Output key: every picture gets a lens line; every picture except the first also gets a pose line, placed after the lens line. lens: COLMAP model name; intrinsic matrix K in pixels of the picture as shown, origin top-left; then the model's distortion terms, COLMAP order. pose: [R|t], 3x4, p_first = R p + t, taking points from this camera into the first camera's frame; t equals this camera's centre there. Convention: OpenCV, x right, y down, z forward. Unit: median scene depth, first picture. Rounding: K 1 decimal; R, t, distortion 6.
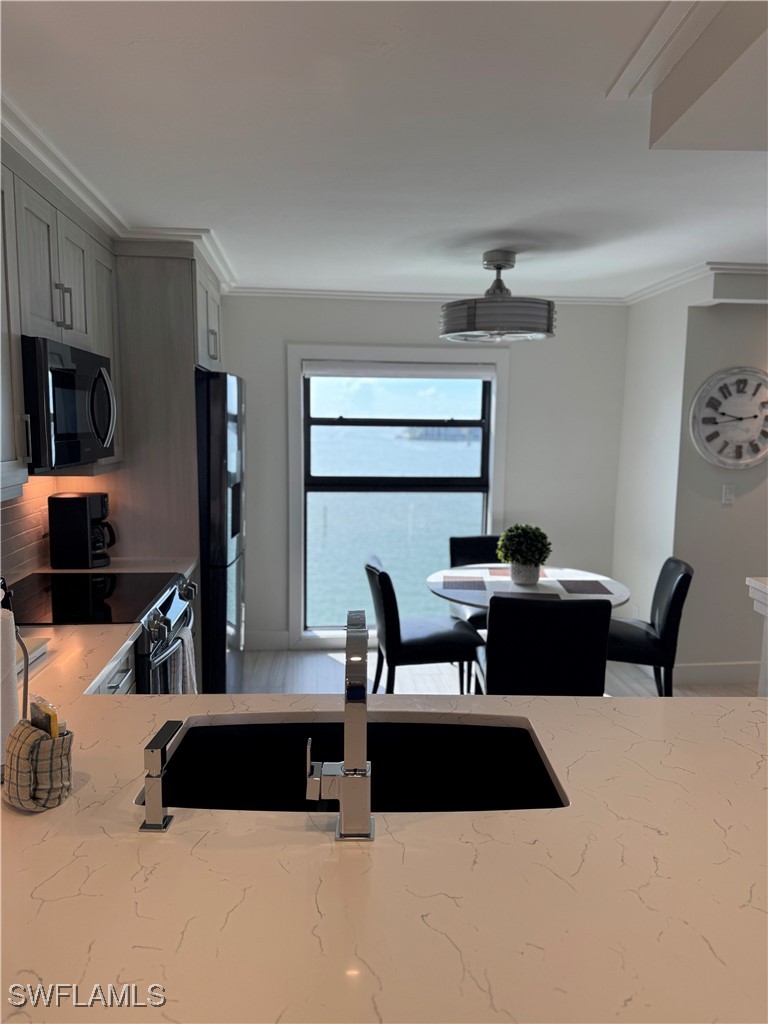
lens RADIAL K [[730.4, 0, 387.2], [0, 730.4, 517.1], [0, 0, 1]] dist [0.039303, -0.047889]
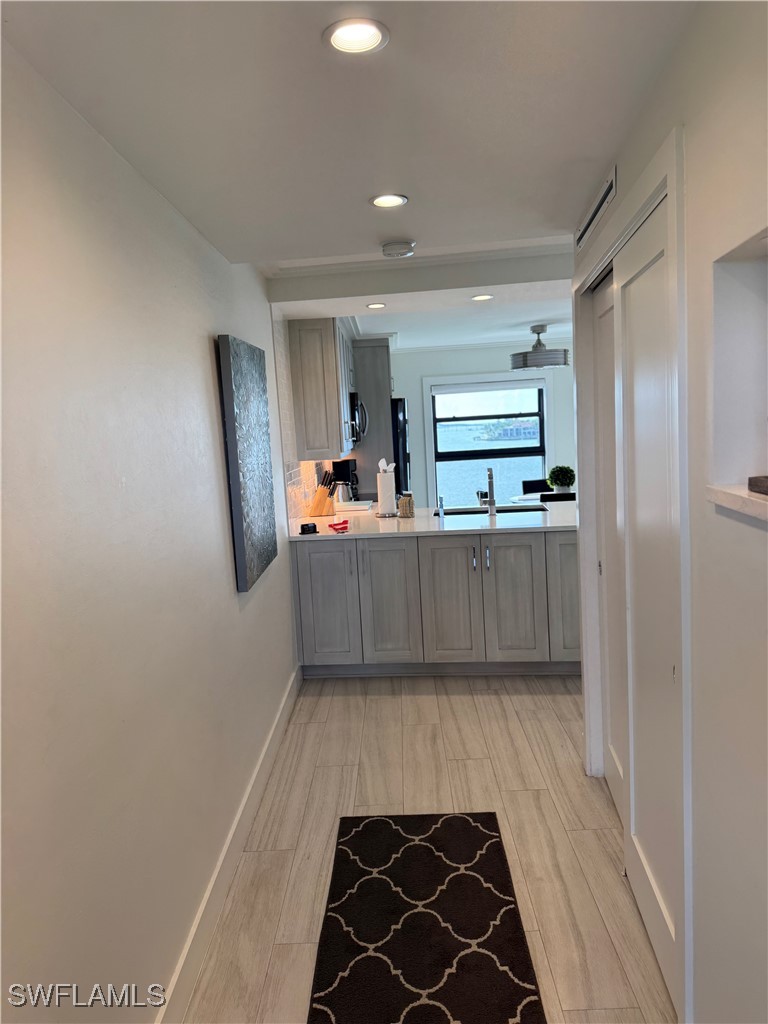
lens RADIAL K [[730.4, 0, 373.5], [0, 730.4, 510.9], [0, 0, 1]] dist [0.039303, -0.047889]
pose [[0.990005, -0.055854, -0.129498, -0.041998], [0.053984, 0.998381, -0.017905, 0.107545], [0.130288, 0.010735, 0.991418, -0.742497]]
